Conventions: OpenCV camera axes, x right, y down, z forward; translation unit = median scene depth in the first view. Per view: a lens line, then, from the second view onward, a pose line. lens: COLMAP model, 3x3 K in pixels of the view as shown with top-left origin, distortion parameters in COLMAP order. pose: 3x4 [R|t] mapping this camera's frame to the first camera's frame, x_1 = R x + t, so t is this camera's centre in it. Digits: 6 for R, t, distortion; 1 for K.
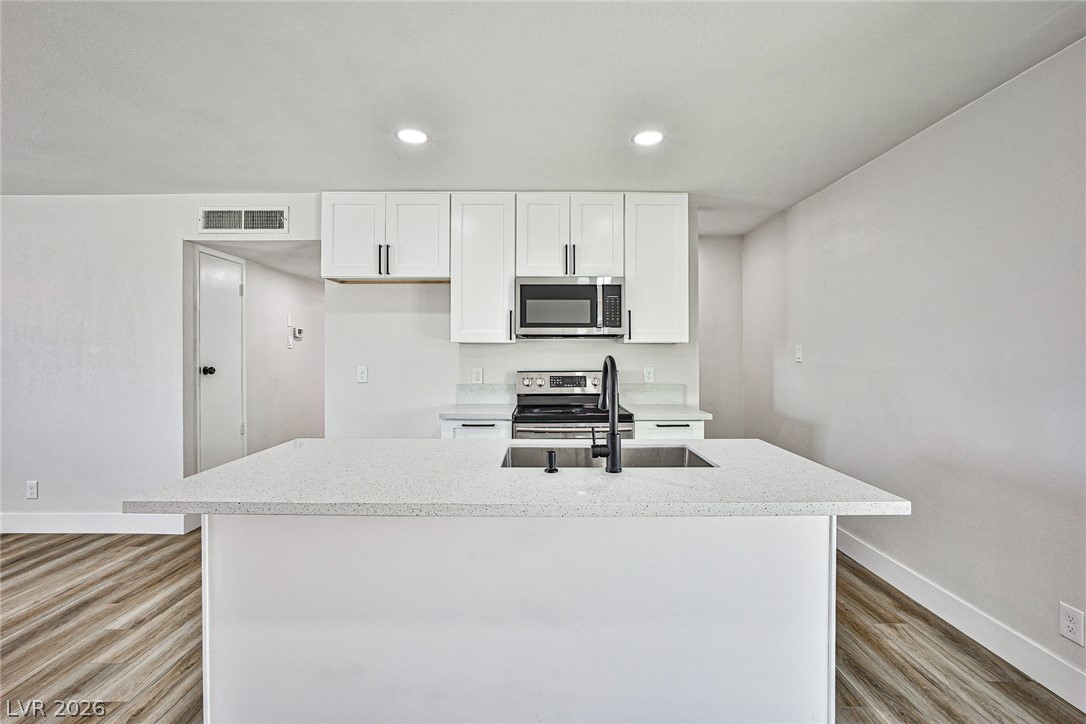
lens RADIAL K [[499.8, 0, 547.5], [0, 499.8, 352.9], [0, 0, 1]] dist [-0.029894, 0.010541]
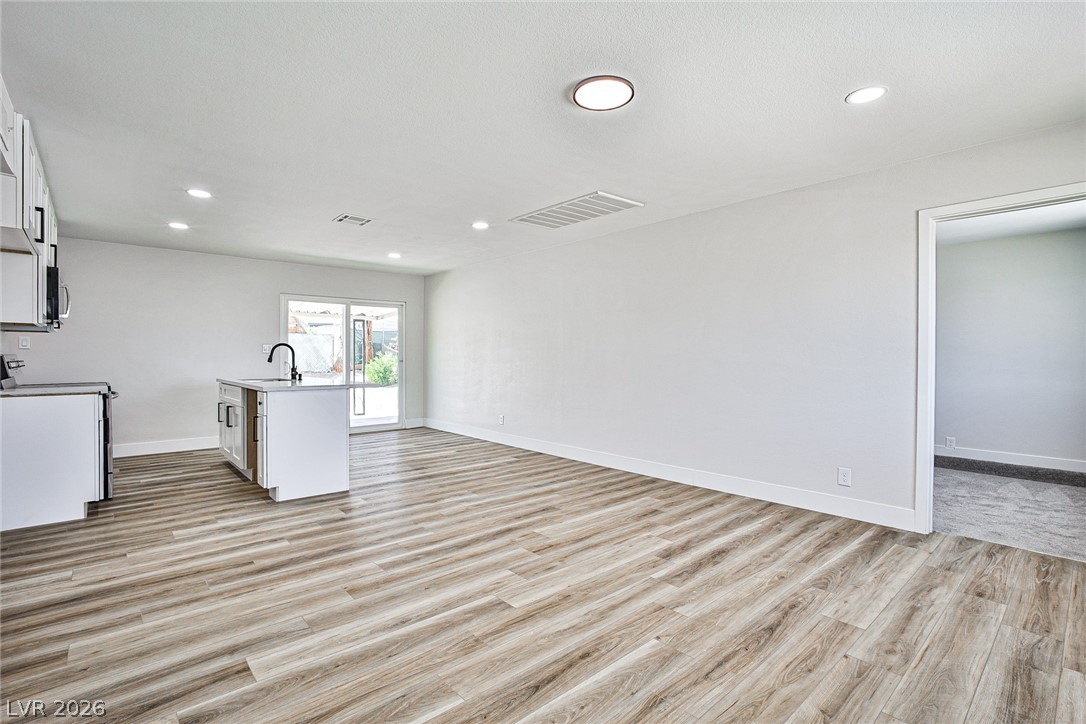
lens RADIAL K [[478.6, 0, 543.0], [0, 478.6, 362.0], [0, 0, 1]] dist [-0.022181, 0.000550]
pose [[-0.682143, -0.006781, 0.731188, -1.527968], [-0.003548, 0.999976, 0.005963, 0.047360], [-0.731211, 0.001474, -0.682150, 0.915507]]
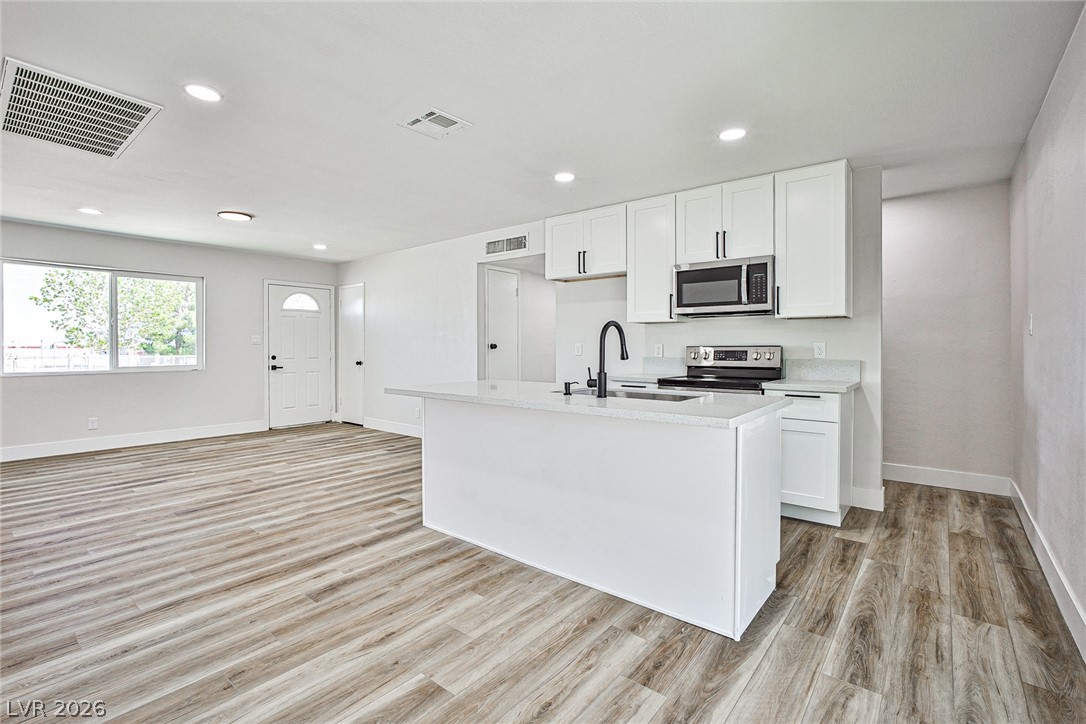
lens RADIAL K [[519.1, 0, 521.8], [0, 519.1, 350.1], [0, 0, 1]] dist [-0.014520, 0.000875]
pose [[0.750830, 0.004359, -0.660481, 0.475282], [0.001530, 0.999964, 0.008340, 0.037501], [0.660493, -0.007273, 0.750797, -0.161722]]
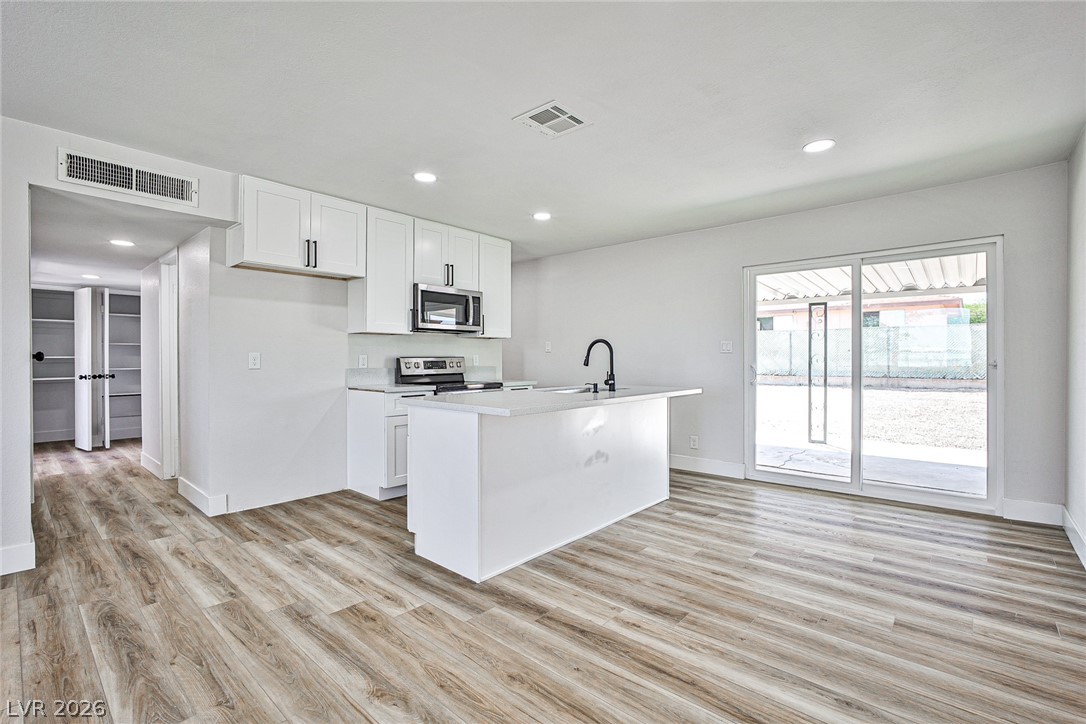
lens RADIAL K [[490.9, 0, 563.3], [0, 490.9, 362.4], [0, 0, 1]] dist [-0.026617, 0.000433]
pose [[0.640066, -0.006443, 0.768293, -0.794933], [0.000497, 0.999968, 0.007972, 0.042927], [-0.768320, -0.004721, 0.640049, -0.110212]]
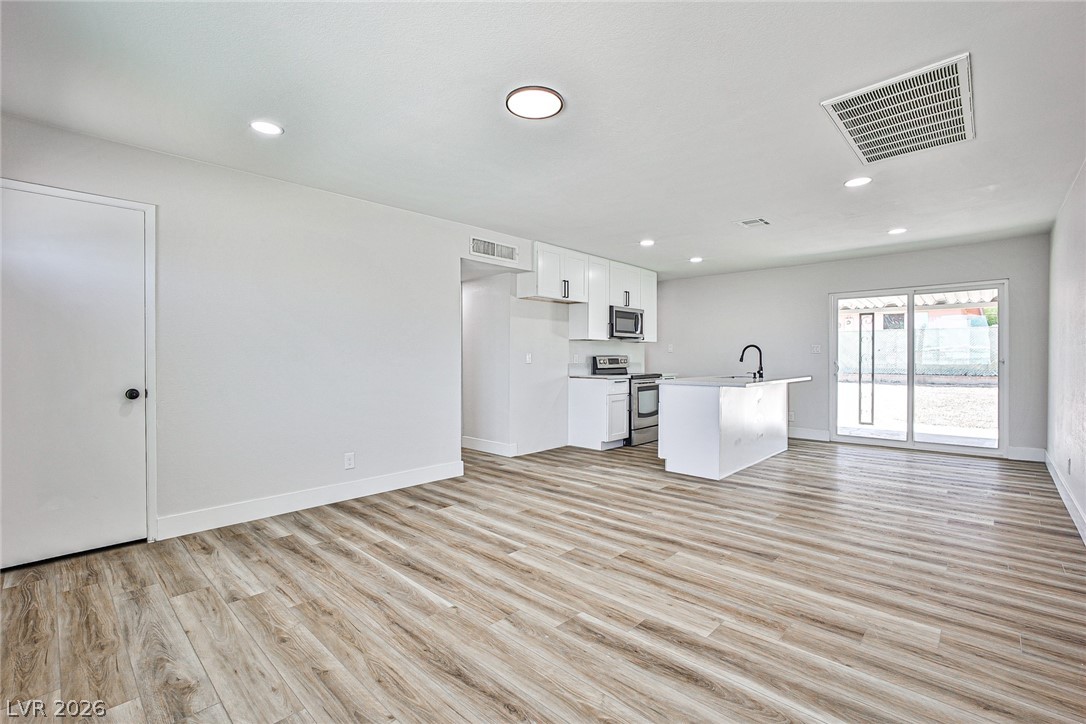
lens RADIAL K [[500.6, 0, 572.6], [0, 500.6, 361.7], [0, 0, 1]] dist [-0.027007, 0.000583]
pose [[0.642537, -0.006861, 0.766224, -1.617365], [-0.001380, 0.999948, 0.010111, 0.042021], [-0.766254, -0.007554, 0.642494, -0.113663]]
